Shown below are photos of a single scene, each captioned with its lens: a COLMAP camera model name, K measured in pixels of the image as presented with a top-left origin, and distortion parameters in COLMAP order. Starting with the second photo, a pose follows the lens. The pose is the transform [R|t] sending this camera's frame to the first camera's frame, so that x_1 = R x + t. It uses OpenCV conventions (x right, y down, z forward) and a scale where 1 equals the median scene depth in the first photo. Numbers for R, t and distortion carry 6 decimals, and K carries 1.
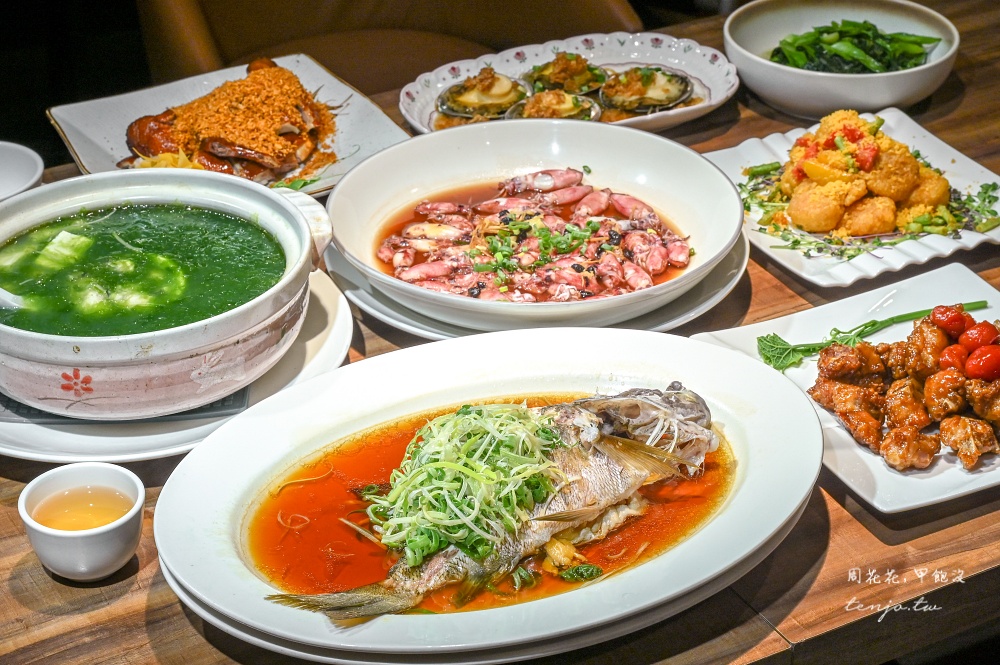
lens RADIAL K [[1733.4, 0, 500.3], [0, 1733.4, 331.9], [0, 0, 1]] dist [-0.034108, 0.000000]
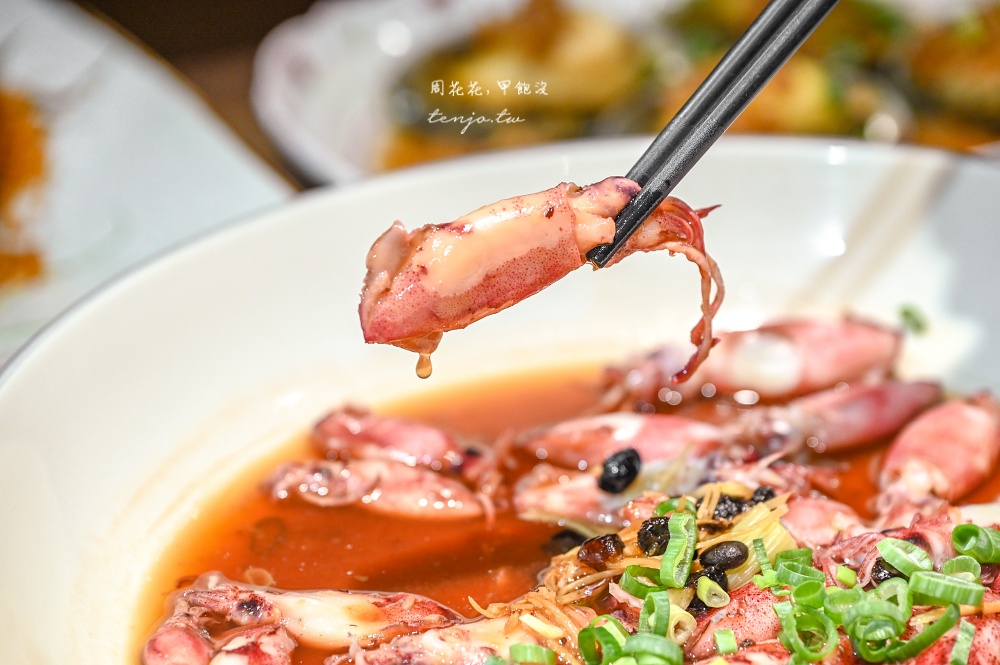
lens RADIAL K [[3023.3, 0, 499.9], [0, 3023.3, 332.4], [0, 0, 1]] dist [-0.089430, 0.000000]
pose [[0.999914, 0.012360, 0.004376, -0.020212], [-0.012032, 0.997579, -0.068496, -0.058500], [-0.005212, 0.068437, 0.997642, 0.521468]]
